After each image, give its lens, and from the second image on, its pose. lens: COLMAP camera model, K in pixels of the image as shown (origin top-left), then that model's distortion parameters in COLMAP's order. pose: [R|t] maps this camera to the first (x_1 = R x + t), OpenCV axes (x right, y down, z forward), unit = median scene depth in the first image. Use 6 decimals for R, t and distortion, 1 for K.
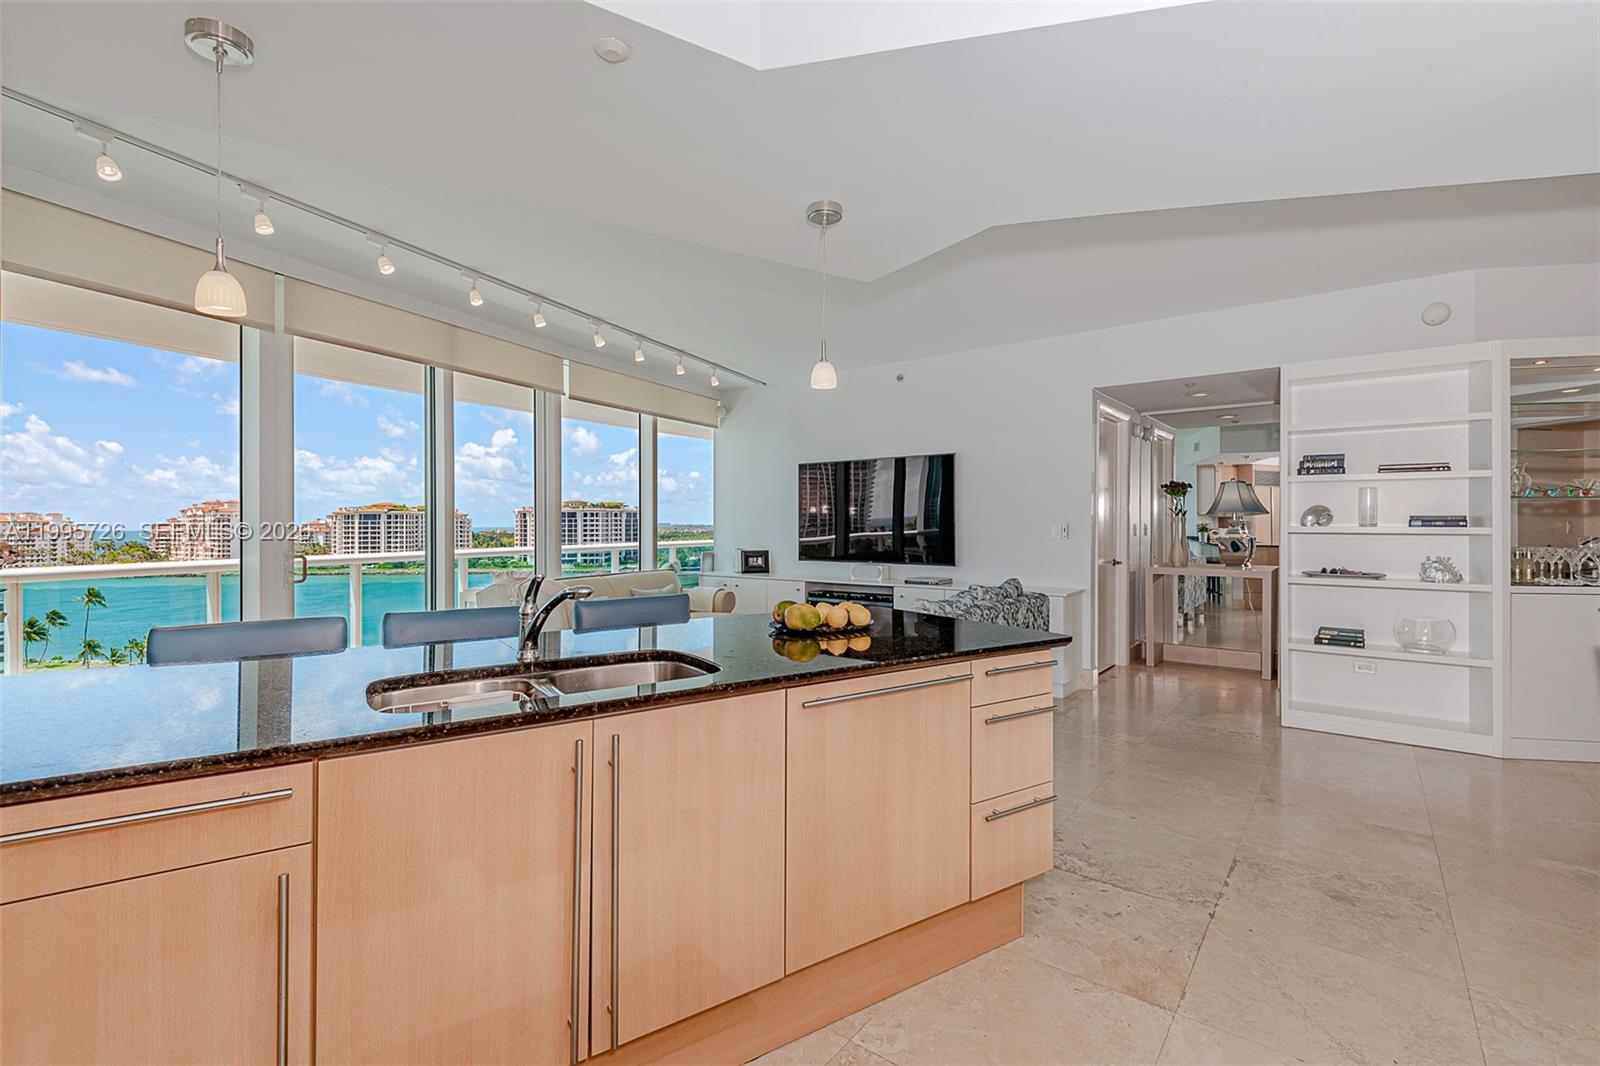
lens RADIAL K [[745.4, 0, 797.0], [0, 745.4, 519.1], [0, 0, 1]] dist [0.028481, -0.008929]
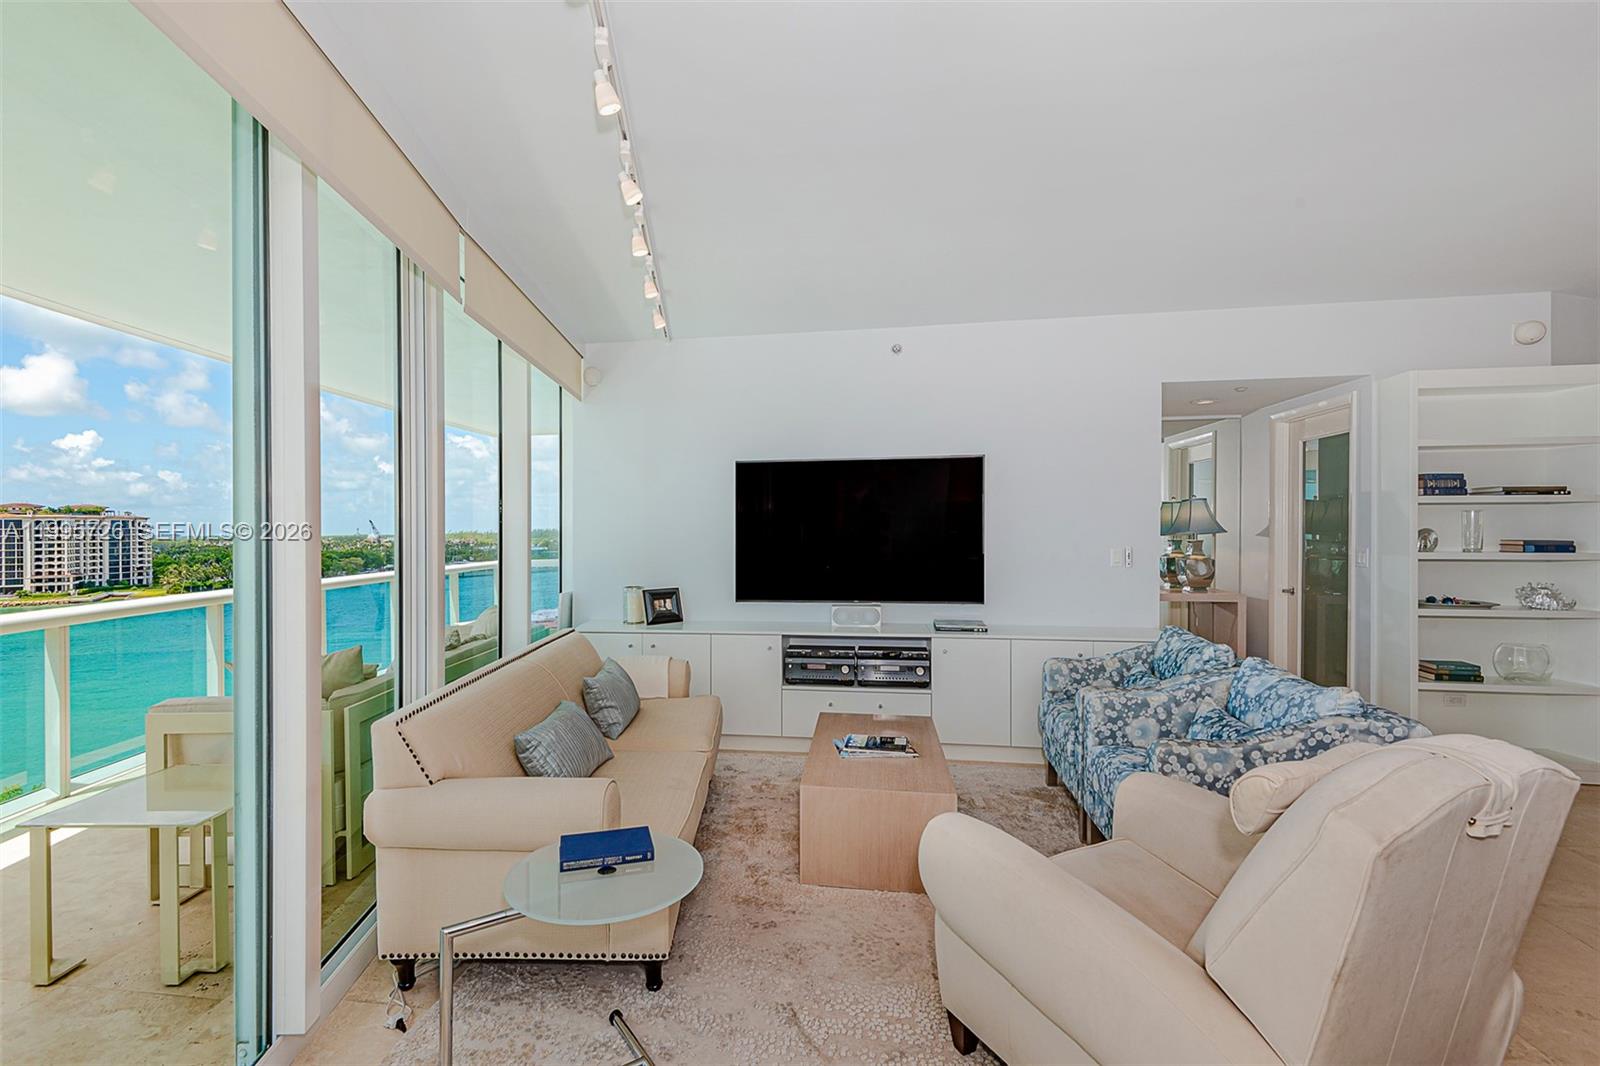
lens RADIAL K [[745.4, 0, 776.6], [0, 745.4, 517.7], [0, 0, 1]] dist [0.028481, -0.008929]
pose [[0.876503, 0.000628, 0.481396, -0.396204], [0.004788, 0.999938, -0.010022, -0.023150], [-0.481373, 0.011089, 0.876446, 0.520056]]
